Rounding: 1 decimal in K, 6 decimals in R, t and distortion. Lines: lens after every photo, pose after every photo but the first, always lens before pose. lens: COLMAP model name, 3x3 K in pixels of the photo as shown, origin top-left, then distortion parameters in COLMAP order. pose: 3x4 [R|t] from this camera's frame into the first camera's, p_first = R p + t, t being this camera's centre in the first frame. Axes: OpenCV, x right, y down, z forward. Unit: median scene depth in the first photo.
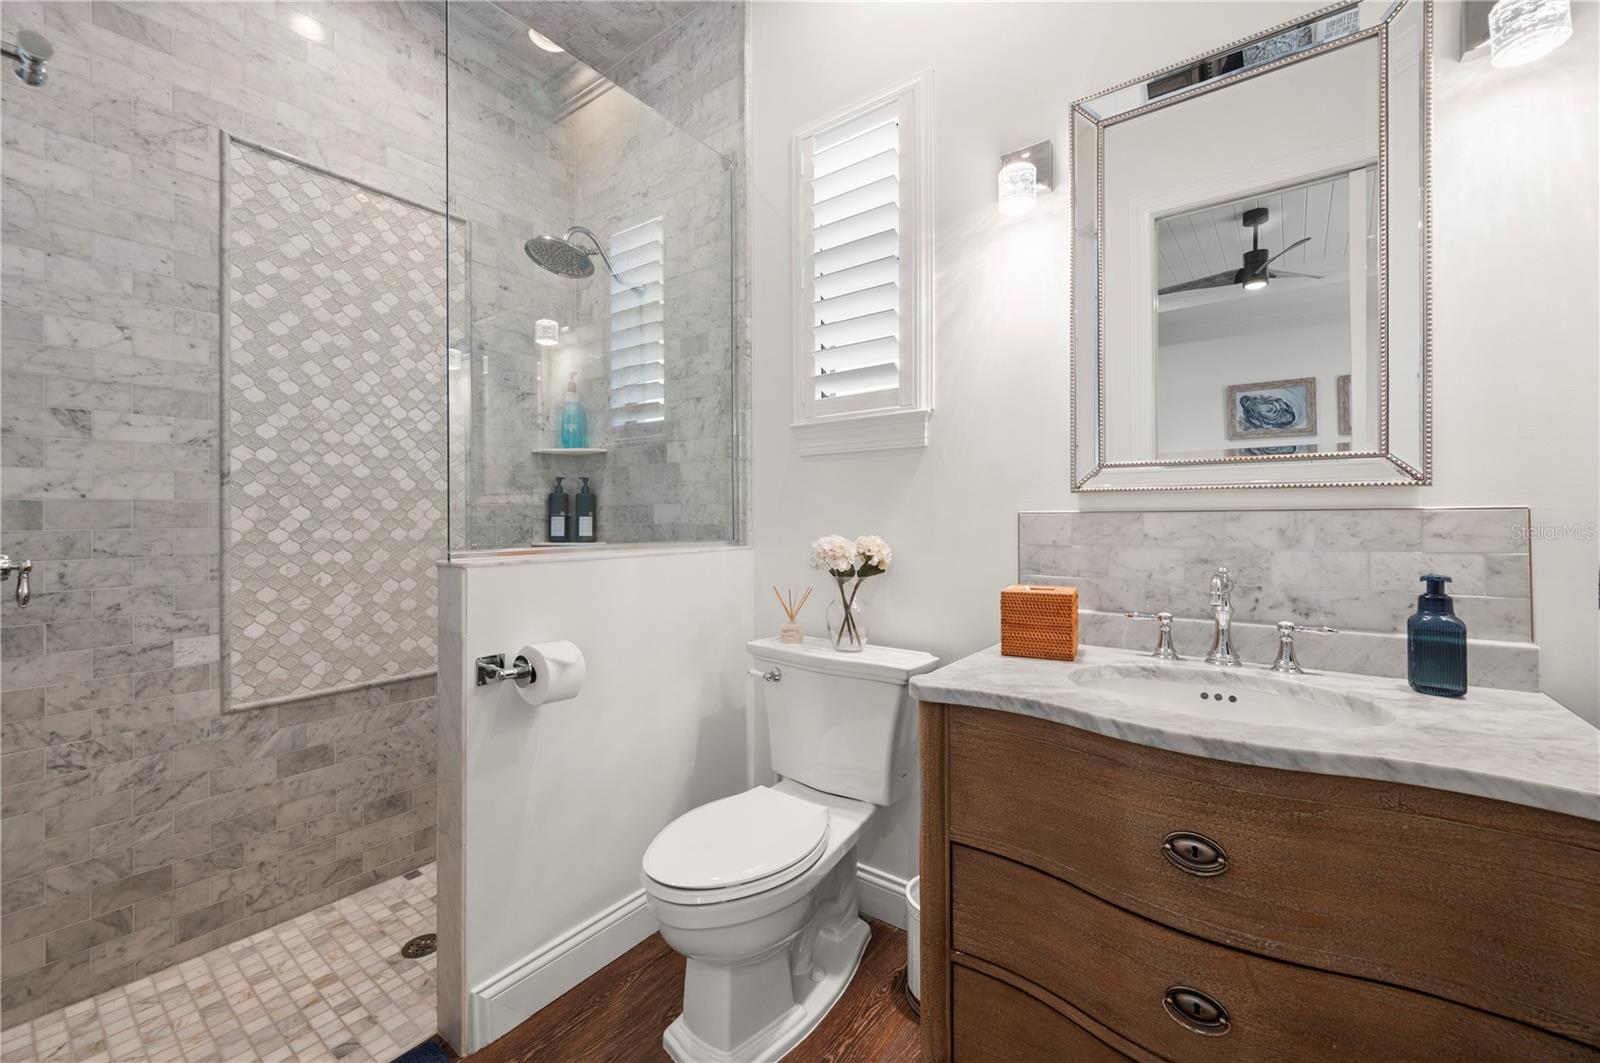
lens RADIAL K [[646.3, 0, 821.6], [0, 646.3, 519.1], [0, 0, 1]] dist [0.002287, 0.000367]
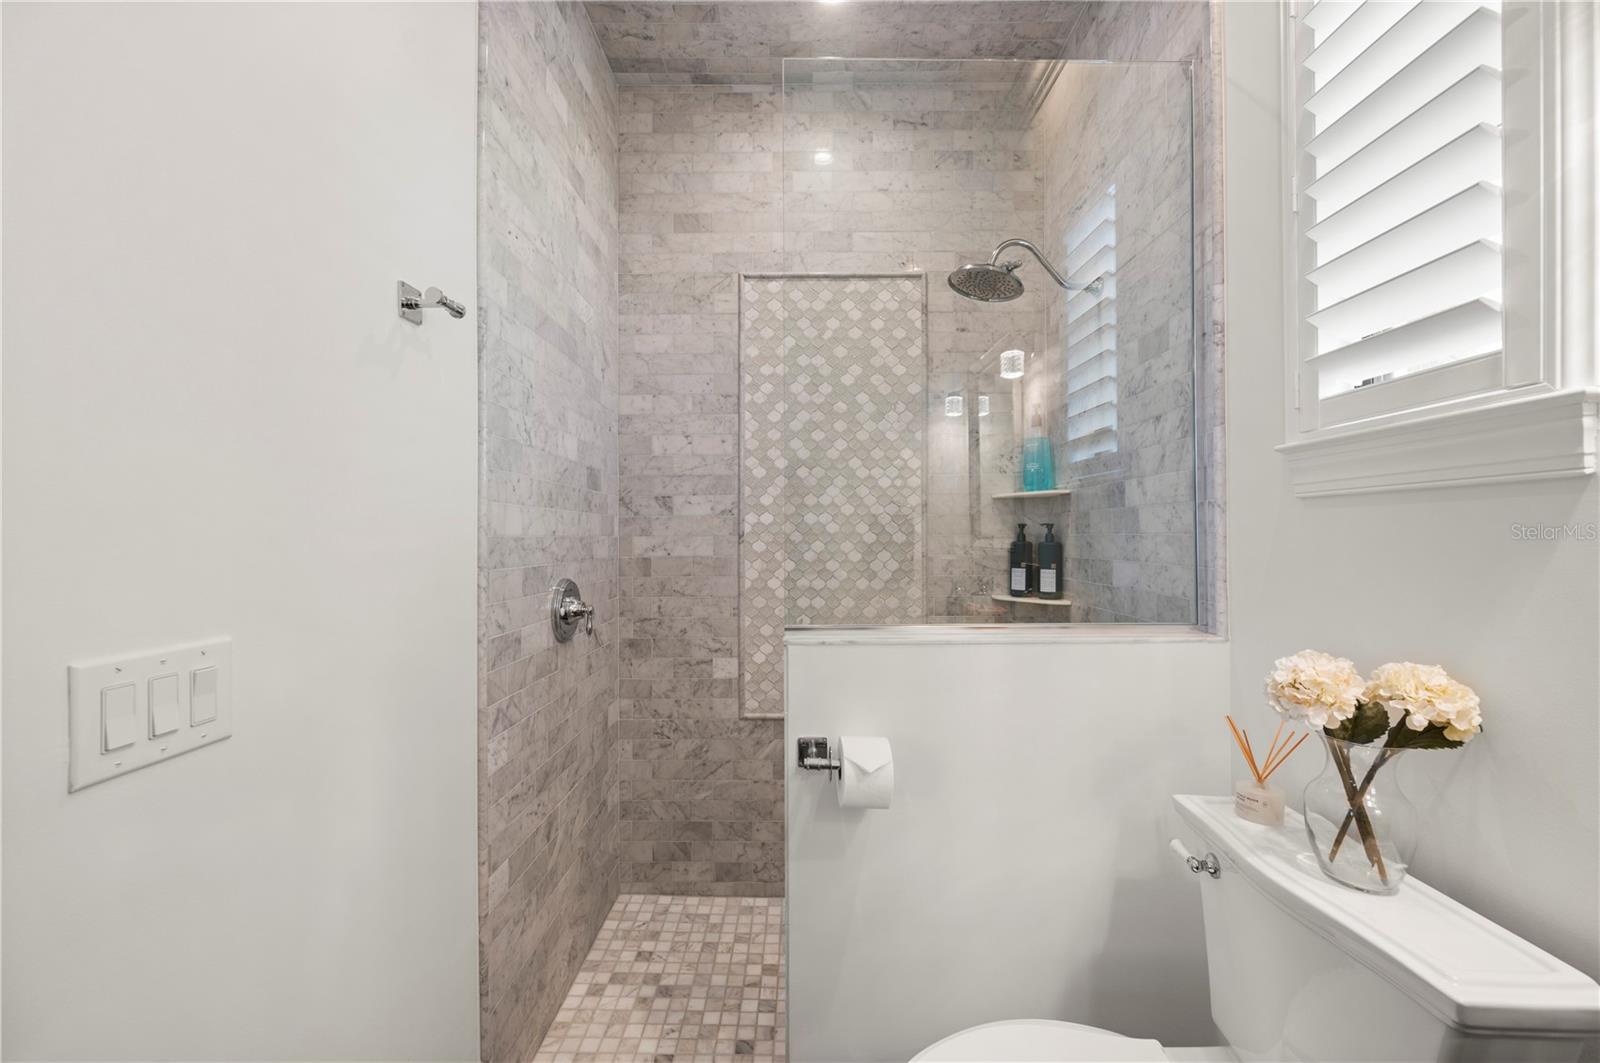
lens RADIAL K [[646.3, 0, 796.0], [0, 646.3, 532.3], [0, 0, 1]] dist [0.002287, 0.000367]
pose [[0.580924, -0.000592, -0.813958, 0.189371], [-0.002953, 0.999992, -0.002835, -0.067153], [0.813953, 0.004051, 0.580917, 0.309979]]
